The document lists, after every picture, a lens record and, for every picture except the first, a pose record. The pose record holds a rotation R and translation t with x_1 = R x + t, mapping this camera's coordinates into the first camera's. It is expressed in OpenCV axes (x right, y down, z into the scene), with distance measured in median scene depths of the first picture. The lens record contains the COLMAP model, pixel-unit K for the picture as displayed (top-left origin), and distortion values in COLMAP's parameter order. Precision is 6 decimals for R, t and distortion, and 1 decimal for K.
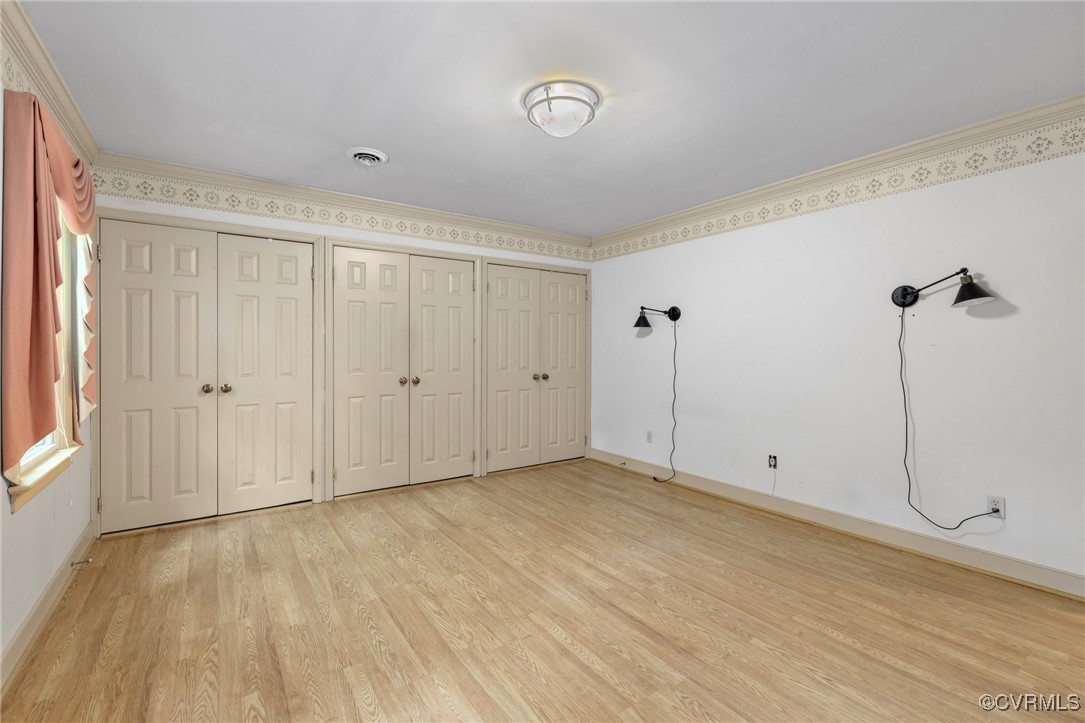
lens RADIAL K [[471.4, 0, 539.7], [0, 471.4, 351.8], [0, 0, 1]] dist [-0.002250, -0.000153]
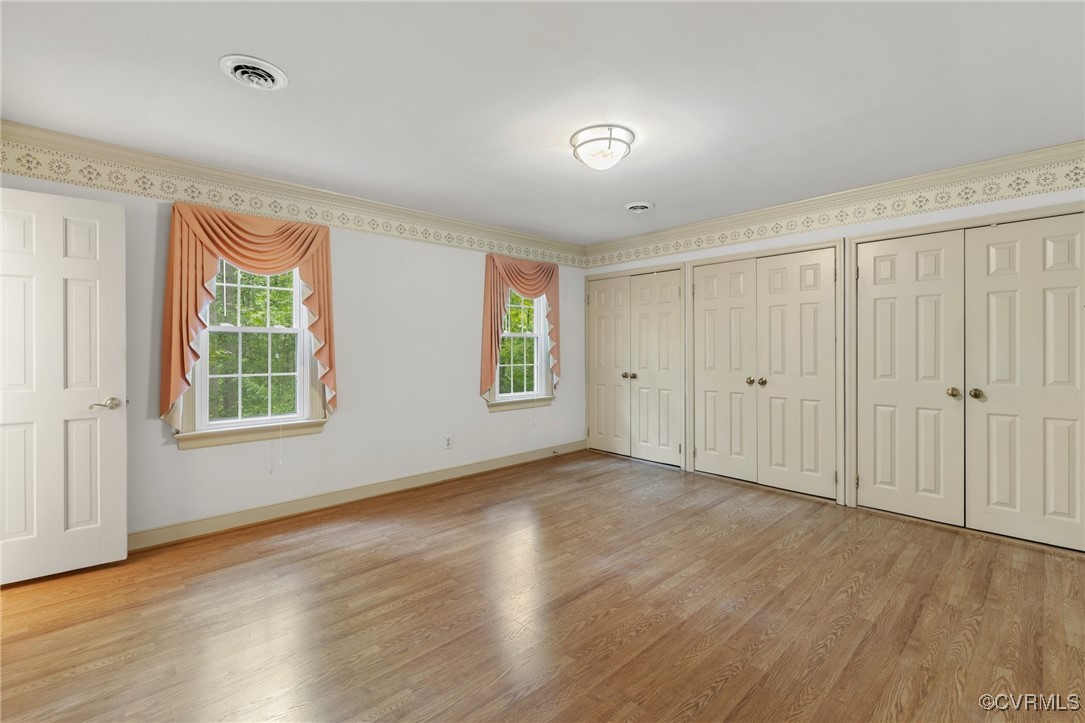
lens RADIAL K [[471.4, 0, 539.7], [0, 471.4, 351.8], [0, 0, 1]] dist [-0.002250, -0.000153]
pose [[0.140853, 0.004680, -0.990019, 0.835751], [-0.004717, 0.999981, 0.004056, -0.005970], [0.990019, 0.004099, 0.140872, 0.485360]]
